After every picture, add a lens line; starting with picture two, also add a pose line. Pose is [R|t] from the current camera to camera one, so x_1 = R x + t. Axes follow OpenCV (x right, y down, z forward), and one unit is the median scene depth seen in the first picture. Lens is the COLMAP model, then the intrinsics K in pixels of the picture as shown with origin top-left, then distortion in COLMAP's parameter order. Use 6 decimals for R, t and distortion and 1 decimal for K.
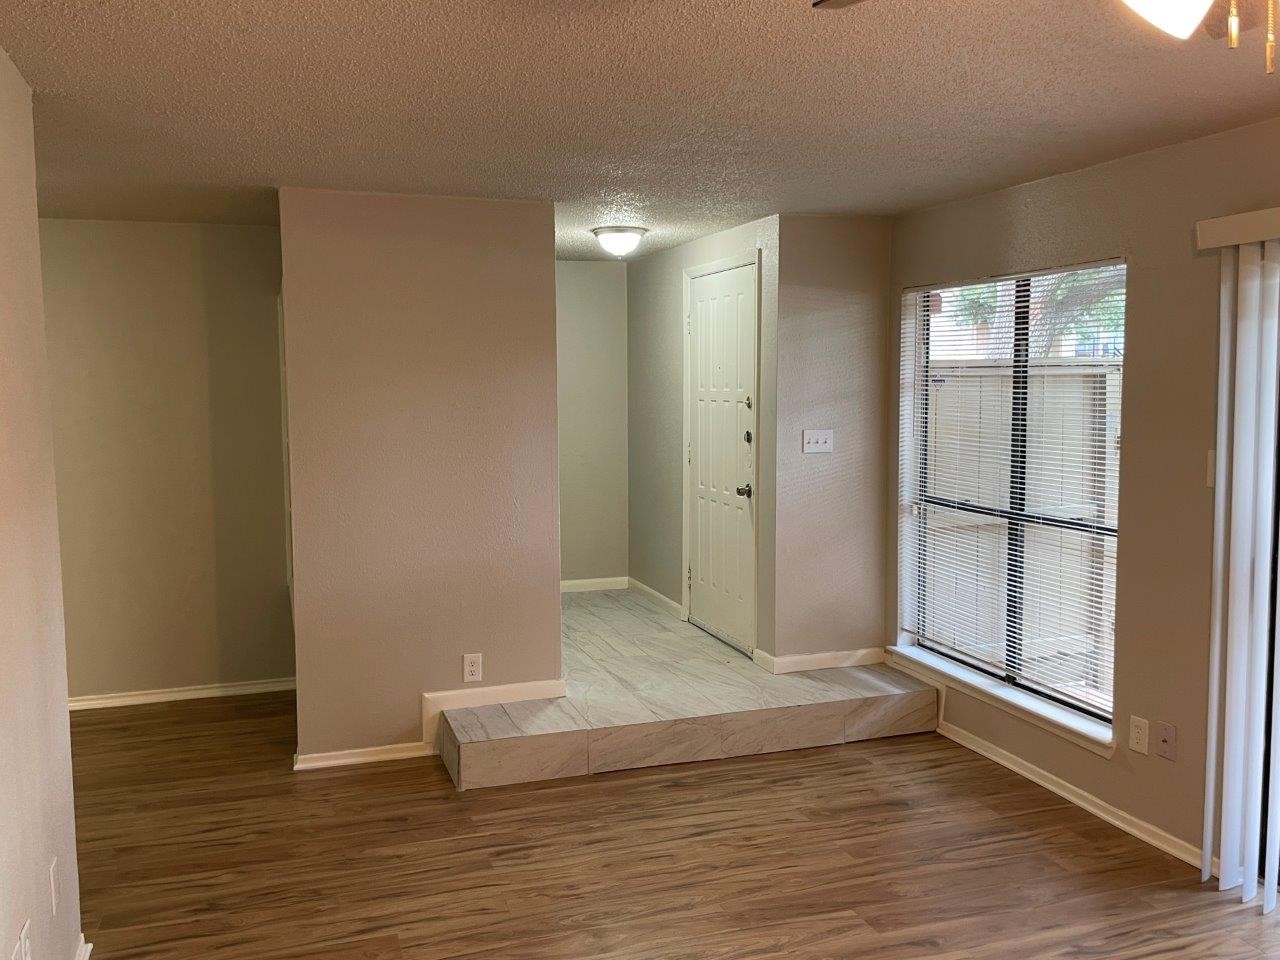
lens RADIAL K [[1081.4, 0, 643.6], [0, 1081.4, 477.1], [0, 0, 1]] dist [0.043305, -0.084363]
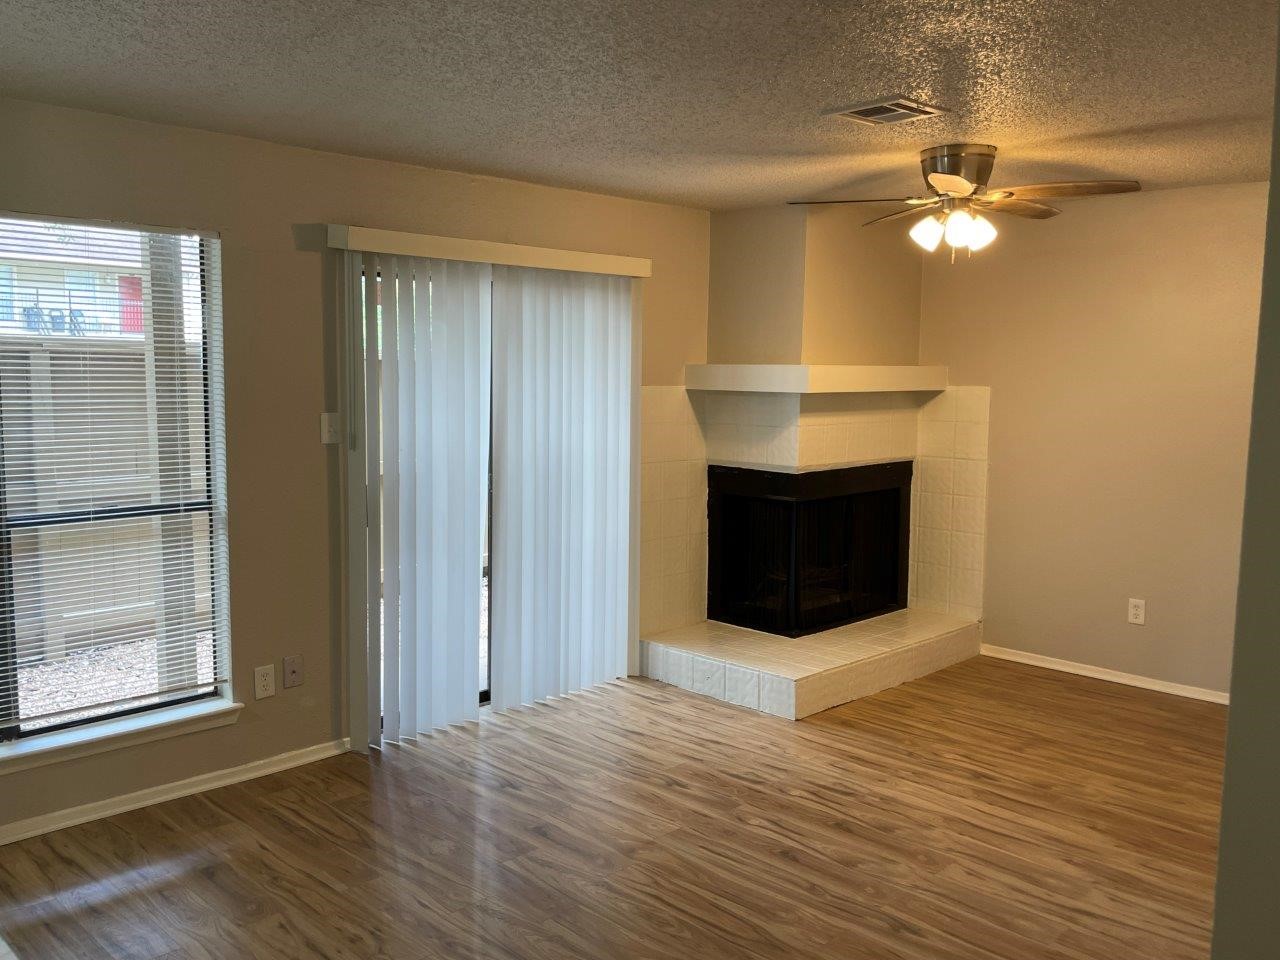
lens RADIAL K [[1081.4, 0, 645.2], [0, 1081.4, 482.2], [0, 0, 1]] dist [0.043305, -0.084363]
pose [[-0.454520, -0.093117, 0.885856, -0.645526], [0.069048, 0.987845, 0.139266, -0.082090], [-0.888056, 0.124466, -0.442565, 1.102204]]
